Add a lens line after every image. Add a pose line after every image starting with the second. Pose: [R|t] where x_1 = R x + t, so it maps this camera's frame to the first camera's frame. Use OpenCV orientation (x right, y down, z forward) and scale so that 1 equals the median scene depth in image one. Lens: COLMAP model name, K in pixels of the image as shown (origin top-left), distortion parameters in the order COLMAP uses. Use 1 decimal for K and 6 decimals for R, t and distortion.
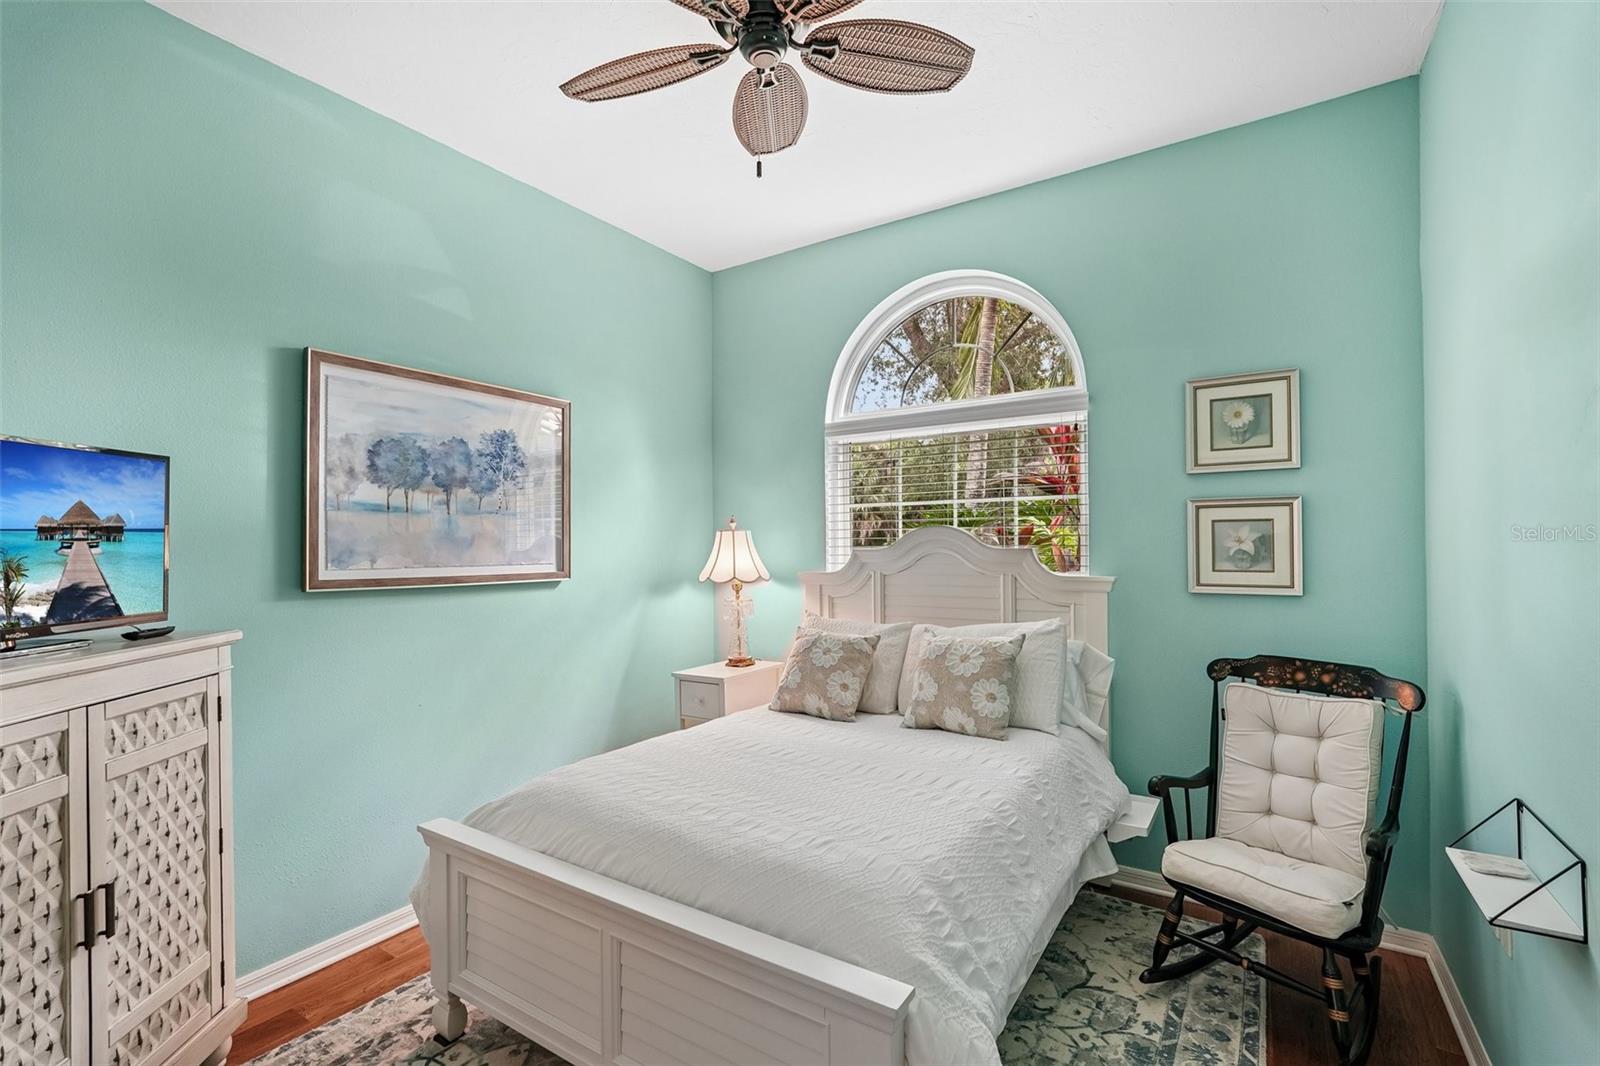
lens RADIAL K [[703.9, 0, 801.3], [0, 703.9, 536.8], [0, 0, 1]] dist [-0.015824, 0.007455]
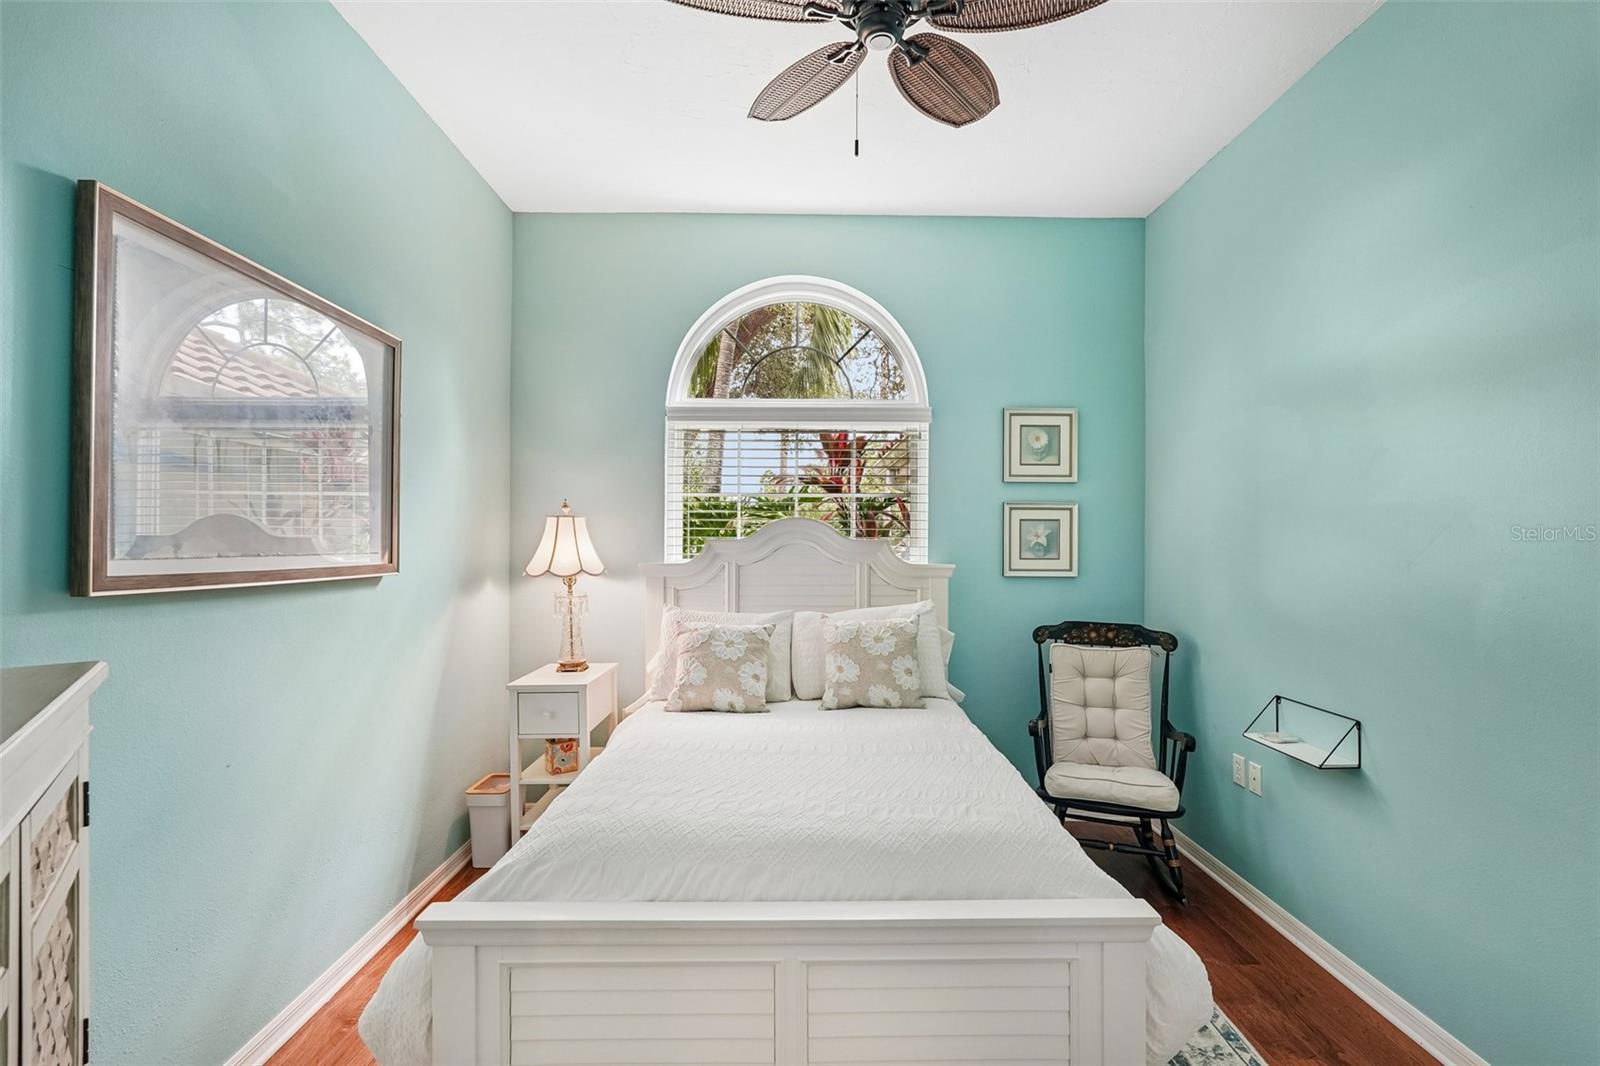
lens RADIAL K [[703.9, 0, 801.3], [0, 703.9, 536.8], [0, 0, 1]] dist [-0.015824, 0.007455]
pose [[0.833423, 0.014265, 0.552452, -0.476296], [-0.017091, 0.999854, -0.000035, 0.015945], [-0.552372, -0.009413, 0.833545, 0.157164]]
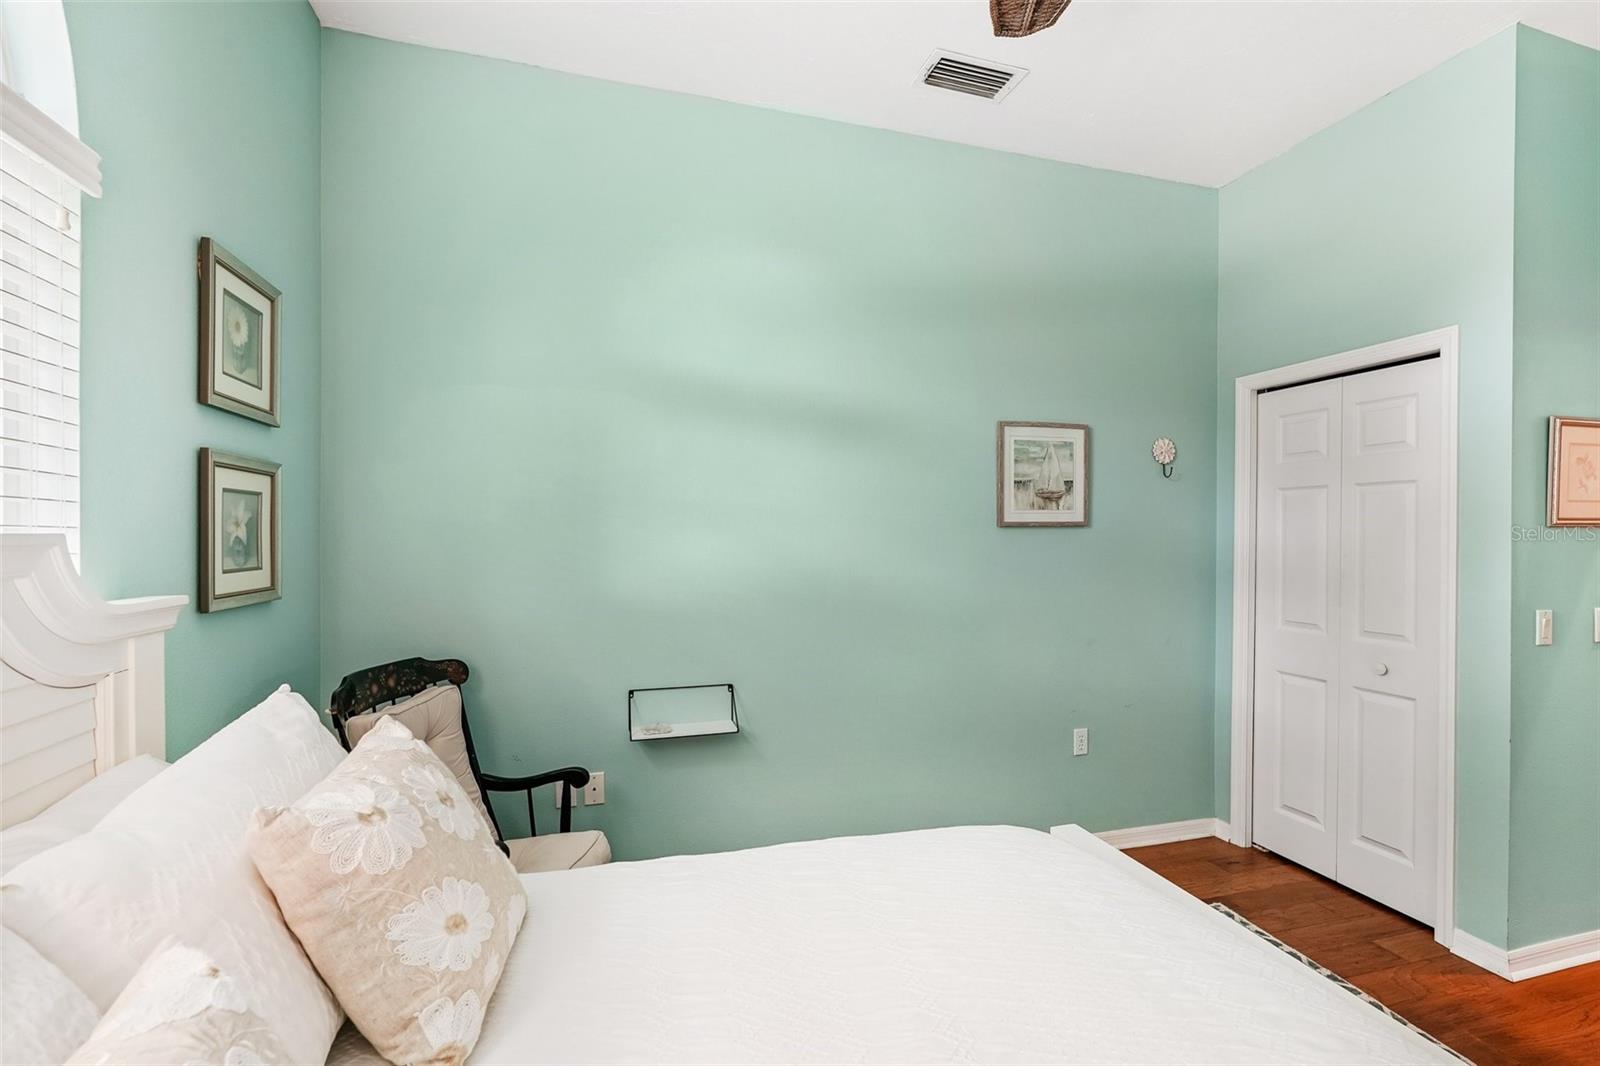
lens RADIAL K [[703.9, 0, 801.3], [0, 703.9, 536.8], [0, 0, 1]] dist [-0.015824, 0.007455]
pose [[-0.750599, 0.004749, 0.660741, -0.192736], [-0.002179, 0.999951, -0.009663, 0.024427], [-0.660754, -0.008693, -0.750552, 1.172743]]
